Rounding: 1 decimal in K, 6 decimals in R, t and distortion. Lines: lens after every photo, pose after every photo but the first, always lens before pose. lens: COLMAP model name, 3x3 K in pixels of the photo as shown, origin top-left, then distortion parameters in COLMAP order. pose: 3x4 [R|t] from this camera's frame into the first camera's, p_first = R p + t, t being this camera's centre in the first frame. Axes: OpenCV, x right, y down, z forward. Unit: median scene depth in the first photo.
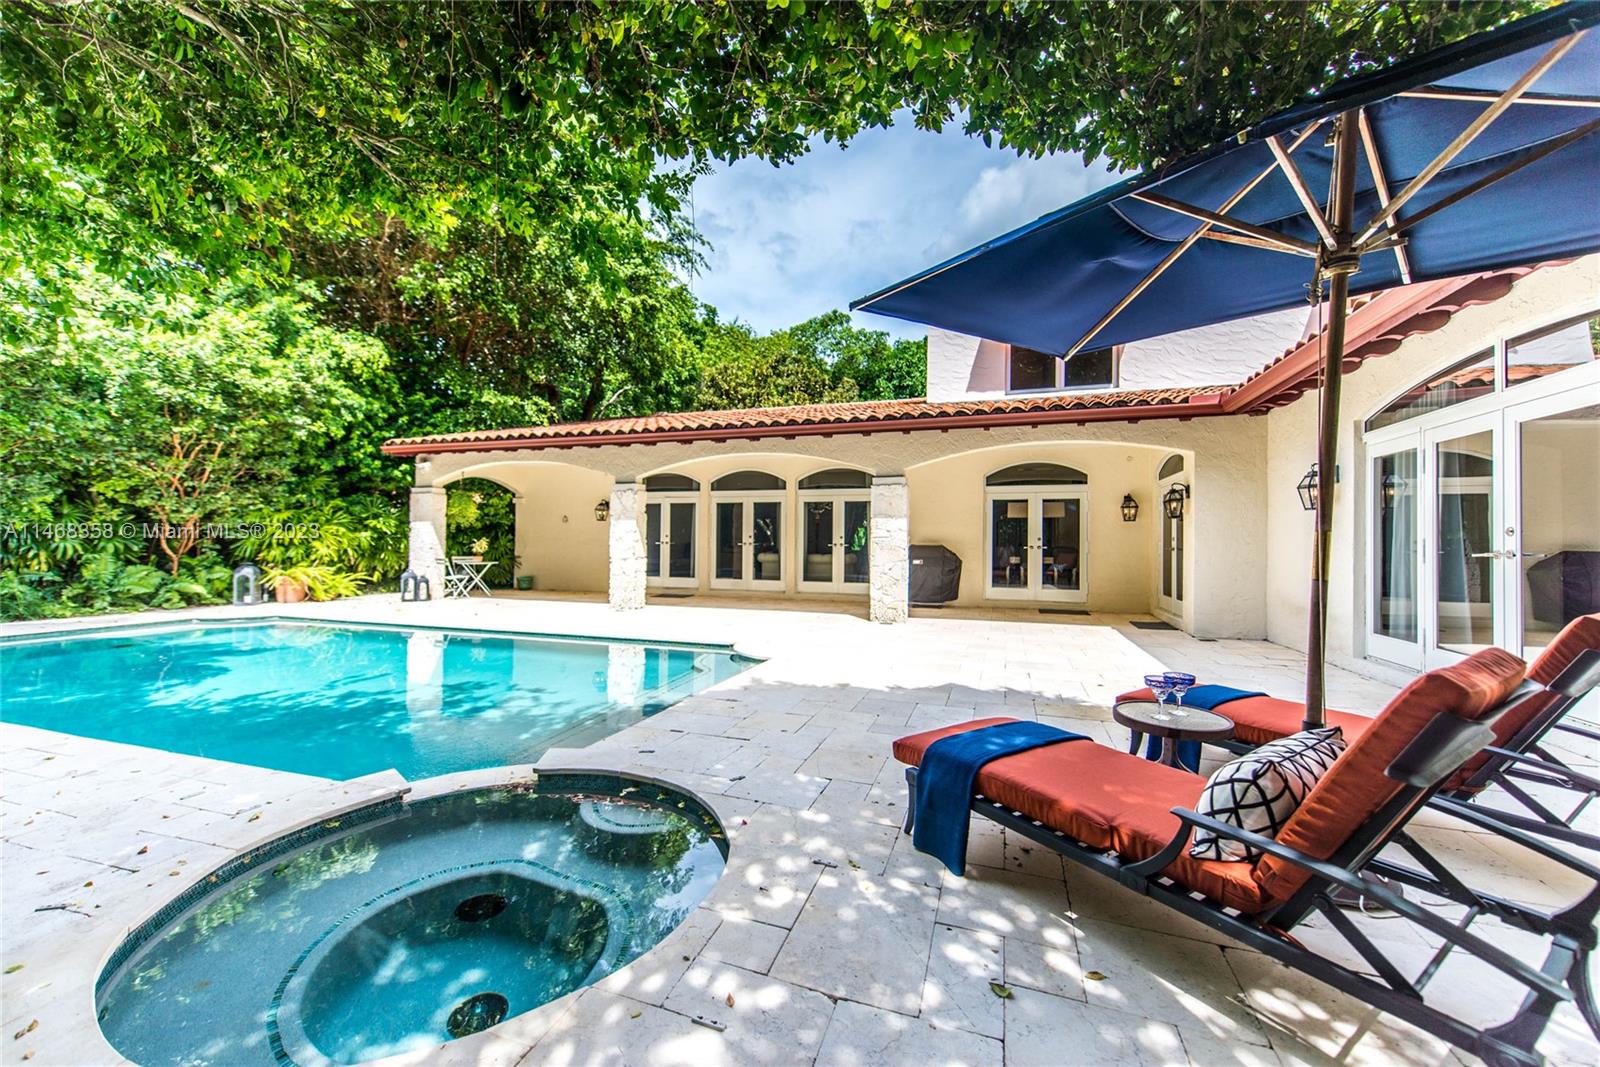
lens RADIAL K [[633.1, 0, 801.7], [0, 633.1, 527.8], [0, 0, 1]] dist [0.000612, -0.000057]
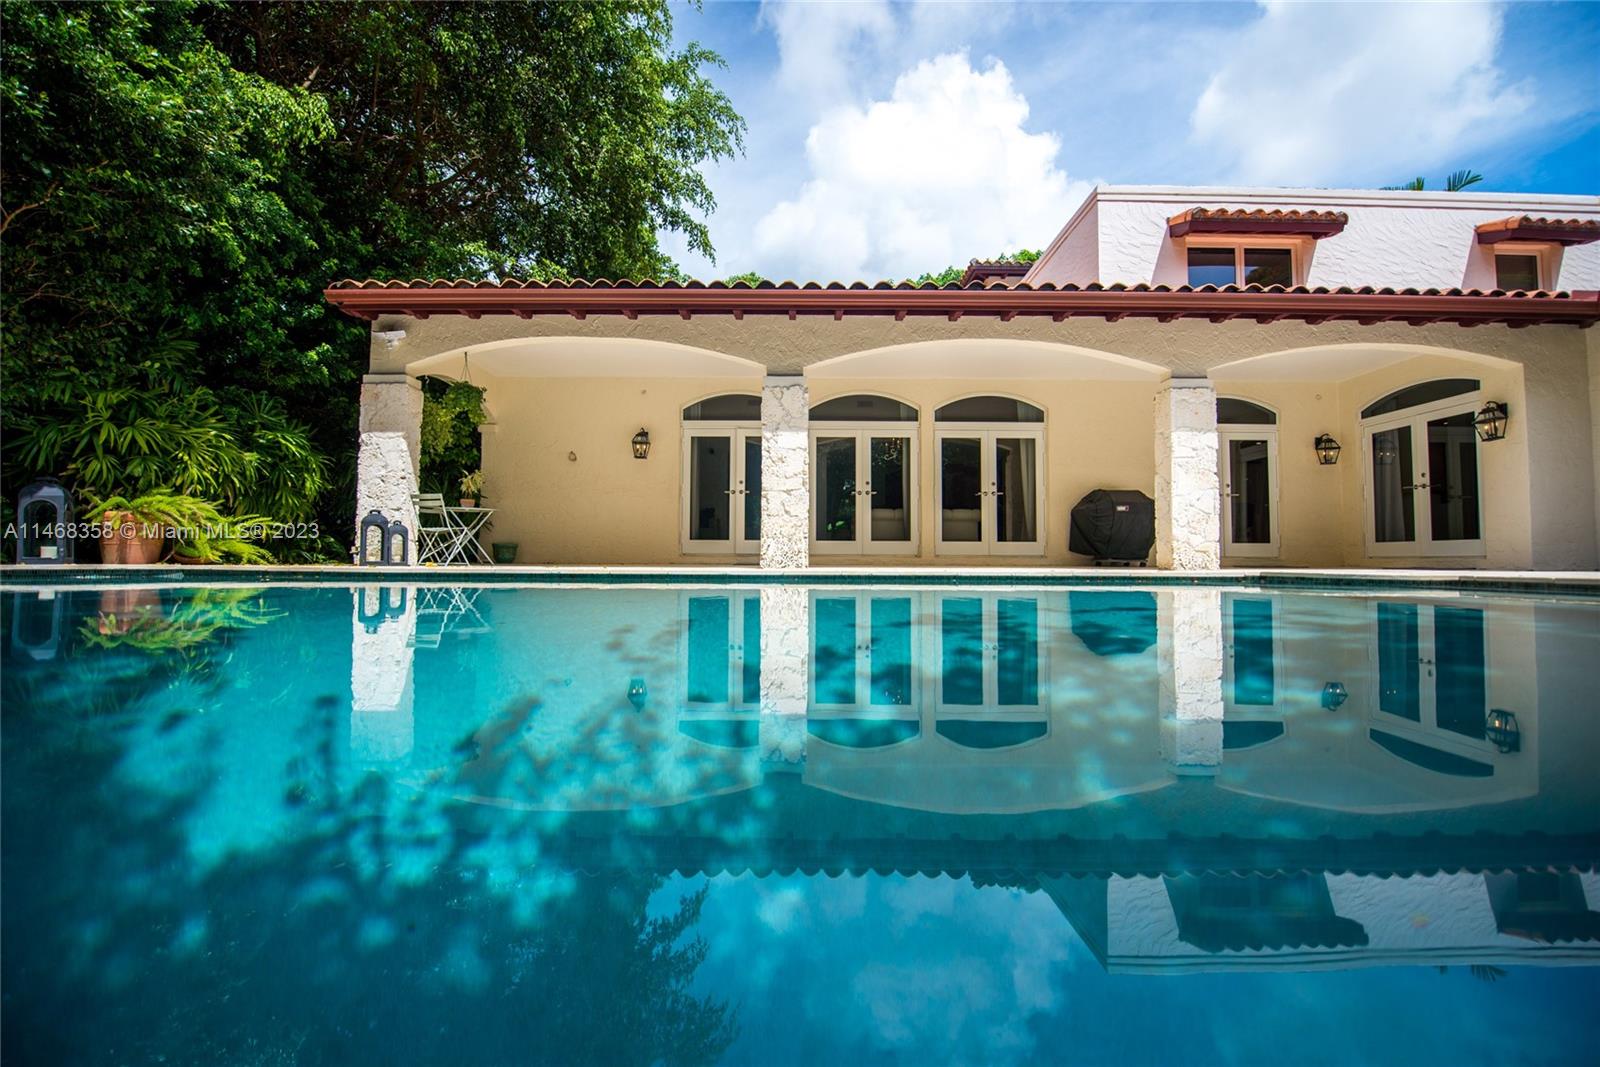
lens RADIAL K [[647.9, 0, 794.5], [0, 647.9, 527.9], [0, 0, 1]] dist [-0.032503, -0.000243]
pose [[0.949462, 0.011619, 0.313667, -0.442736], [-0.003098, 0.999613, -0.027650, 0.096703], [-0.313867, 0.025281, 0.949130, 0.344723]]
